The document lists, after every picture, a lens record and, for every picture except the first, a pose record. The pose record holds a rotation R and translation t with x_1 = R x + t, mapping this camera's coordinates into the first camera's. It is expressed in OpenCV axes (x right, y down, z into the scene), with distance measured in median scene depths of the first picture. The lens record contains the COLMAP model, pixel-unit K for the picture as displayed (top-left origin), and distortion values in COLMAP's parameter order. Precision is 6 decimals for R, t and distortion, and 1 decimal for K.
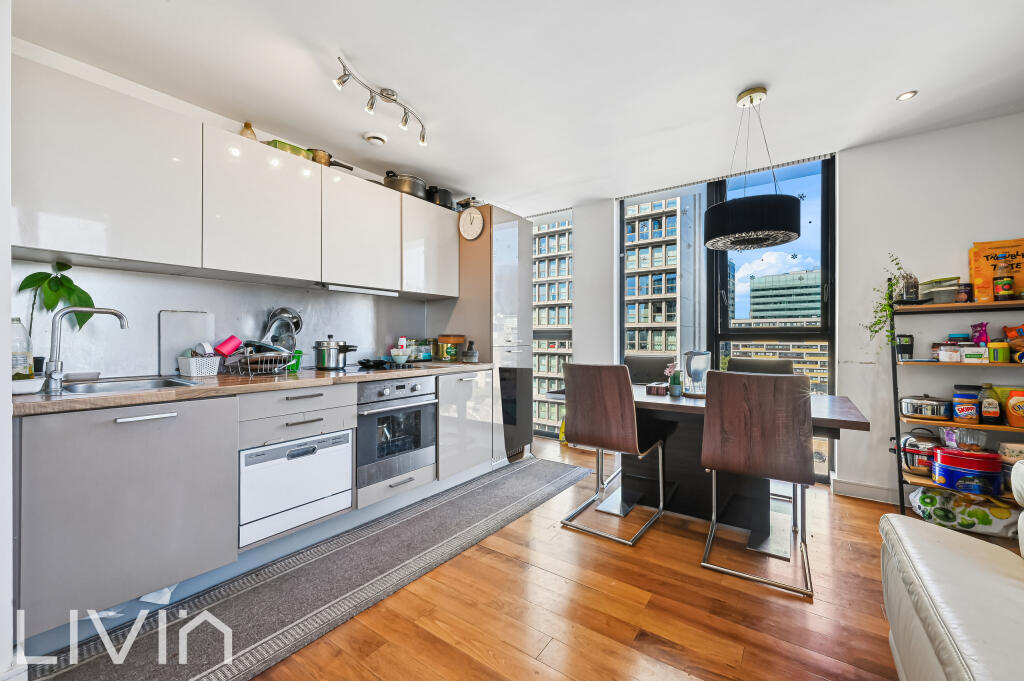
lens RADIAL K [[401.6, 0, 513.9], [0, 401.6, 338.5], [0, 0, 1]] dist [0.002434, -0.000322]
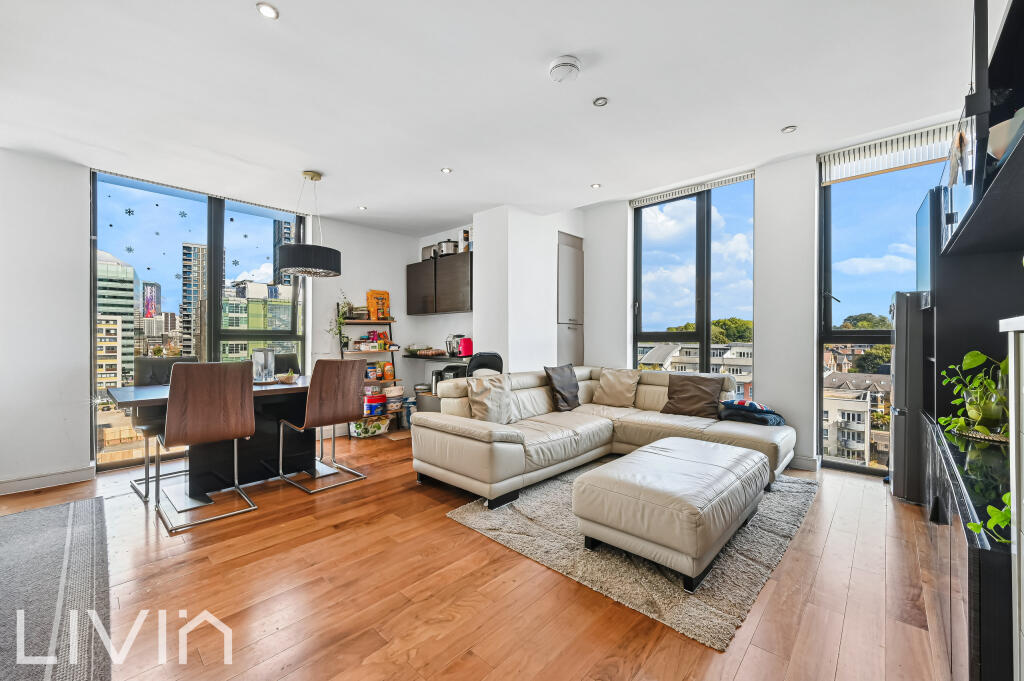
lens RADIAL K [[401.6, 0, 511.2], [0, 401.6, 340.9], [0, 0, 1]] dist [0.002434, -0.000322]
pose [[0.126791, -0.005345, 0.991915, -0.521463], [0.000343, 0.999986, 0.005345, 0.001154], [-0.991929, -0.000338, 0.126791, 0.052592]]
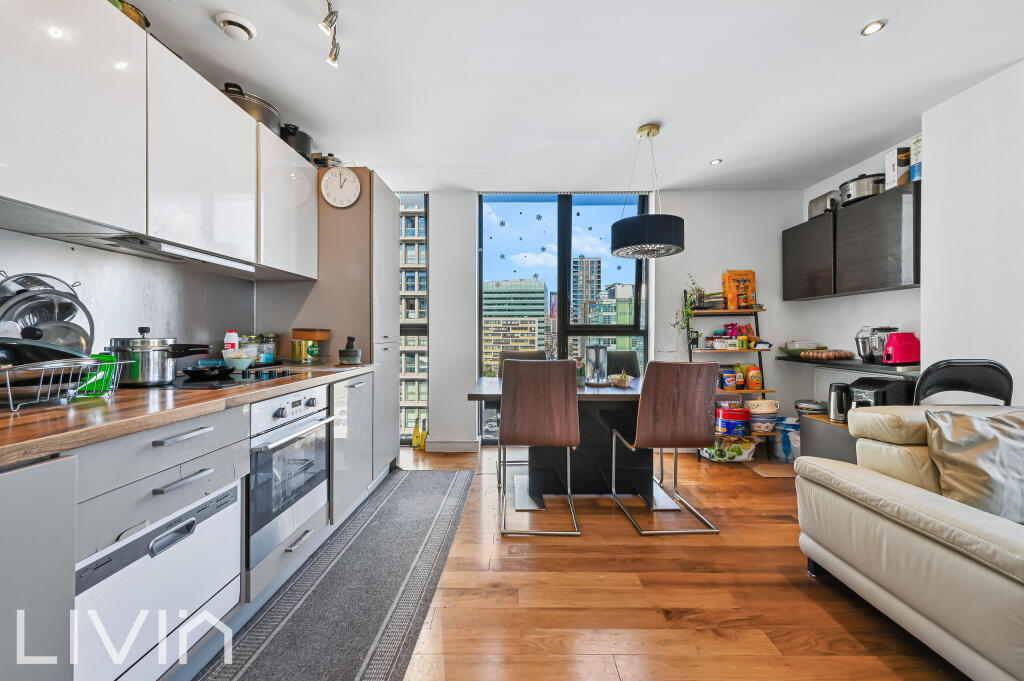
lens RADIAL K [[401.6, 0, 512.4], [0, 401.6, 335.1], [0, 0, 1]] dist [0.002434, -0.000322]
pose [[0.821141, -0.002101, 0.570721, -0.278234], [0.000975, 0.999997, 0.002278, 0.001221], [-0.570724, -0.001314, 0.821141, 0.164441]]
